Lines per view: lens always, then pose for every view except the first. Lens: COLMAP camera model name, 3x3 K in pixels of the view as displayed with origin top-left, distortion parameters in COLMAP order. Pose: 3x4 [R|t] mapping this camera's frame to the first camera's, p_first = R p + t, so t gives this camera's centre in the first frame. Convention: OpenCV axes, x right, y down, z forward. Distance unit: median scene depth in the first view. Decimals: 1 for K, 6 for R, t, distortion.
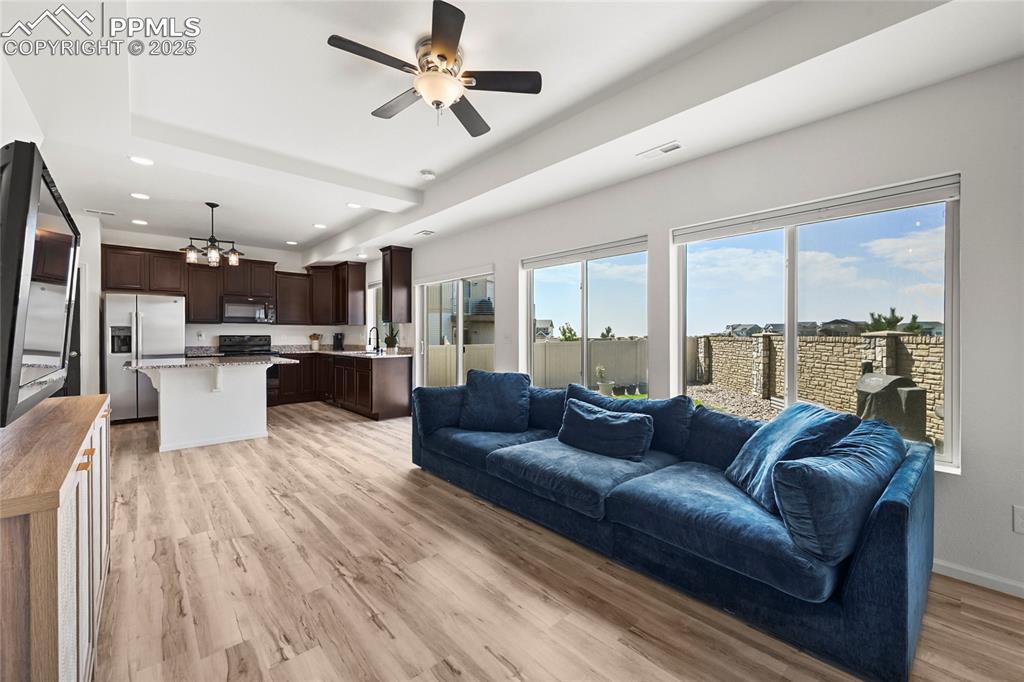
lens RADIAL K [[411.4, 0, 513.1], [0, 411.4, 336.2], [0, 0, 1]] dist [0.003251, -0.000812]
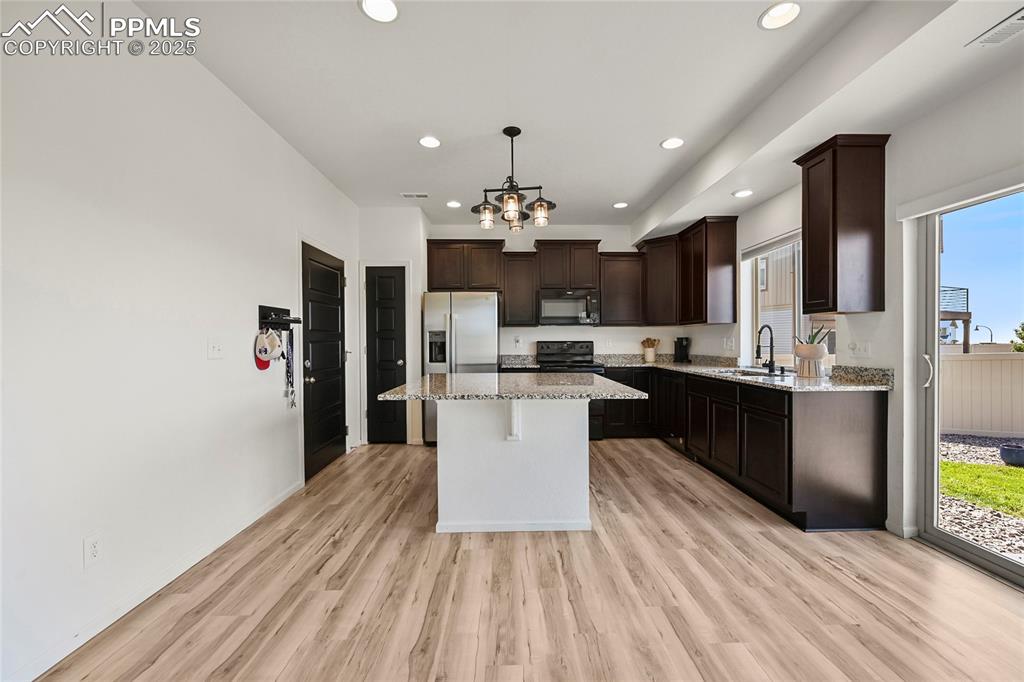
lens RADIAL K [[411.4, 0, 517.8], [0, 411.4, 342.2], [0, 0, 1]] dist [0.003251, -0.000812]
pose [[0.758460, -0.001348, -0.651718, -0.271865], [0.002663, 0.999996, 0.001031, -0.001232], [0.651714, -0.002517, 0.758460, 0.454604]]
